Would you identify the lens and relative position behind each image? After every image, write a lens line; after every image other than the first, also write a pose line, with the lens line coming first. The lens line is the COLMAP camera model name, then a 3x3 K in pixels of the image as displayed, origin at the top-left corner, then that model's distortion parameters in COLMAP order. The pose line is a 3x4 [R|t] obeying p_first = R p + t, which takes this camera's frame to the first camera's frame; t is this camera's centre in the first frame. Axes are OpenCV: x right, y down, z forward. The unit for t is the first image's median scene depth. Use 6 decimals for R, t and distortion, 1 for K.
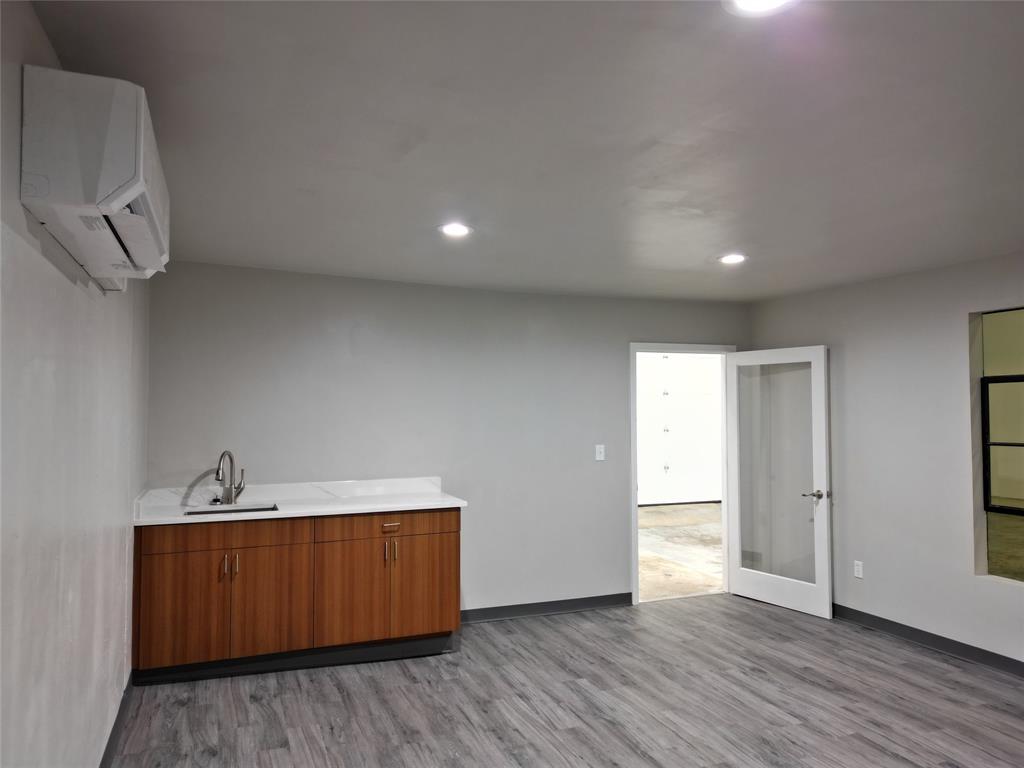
lens RADIAL K [[714.3, 0, 508.5], [0, 714.3, 385.7], [0, 0, 1]] dist [0.035326, -0.020517]
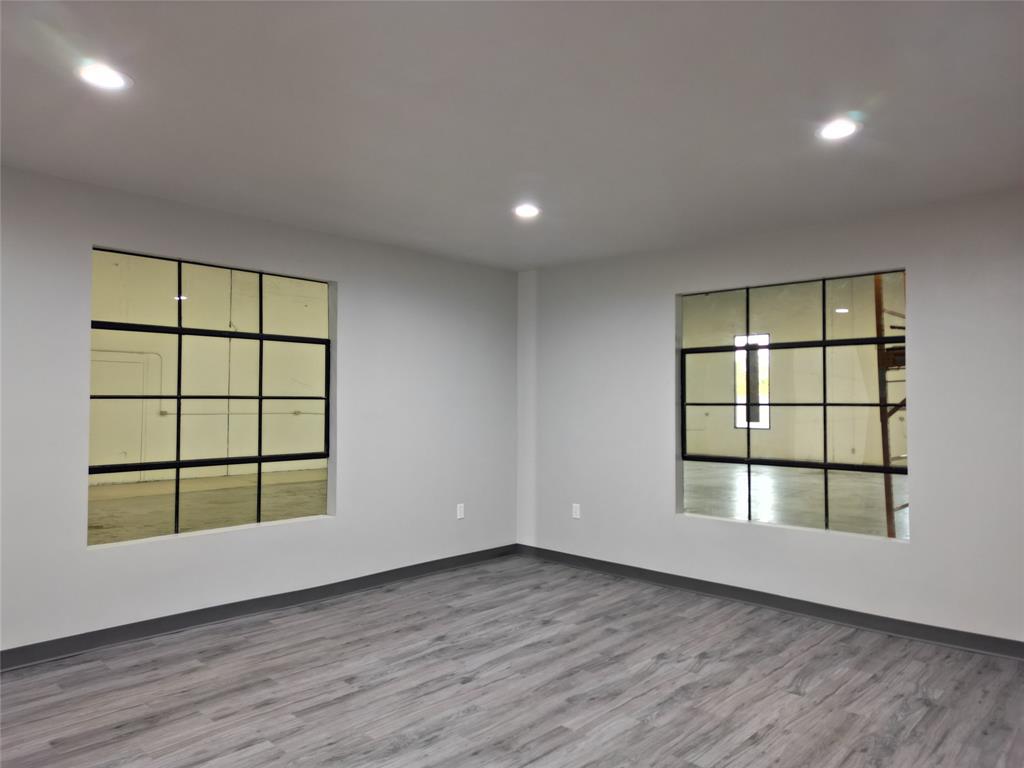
lens RADIAL K [[714.3, 0, 507.4], [0, 714.3, 384.1], [0, 0, 1]] dist [0.035326, -0.020517]
pose [[-0.425075, 0.018163, 0.904976, -0.426417], [-0.044400, 0.998177, -0.040888, 0.086901], [-0.904069, -0.057561, -0.423493, 1.081819]]
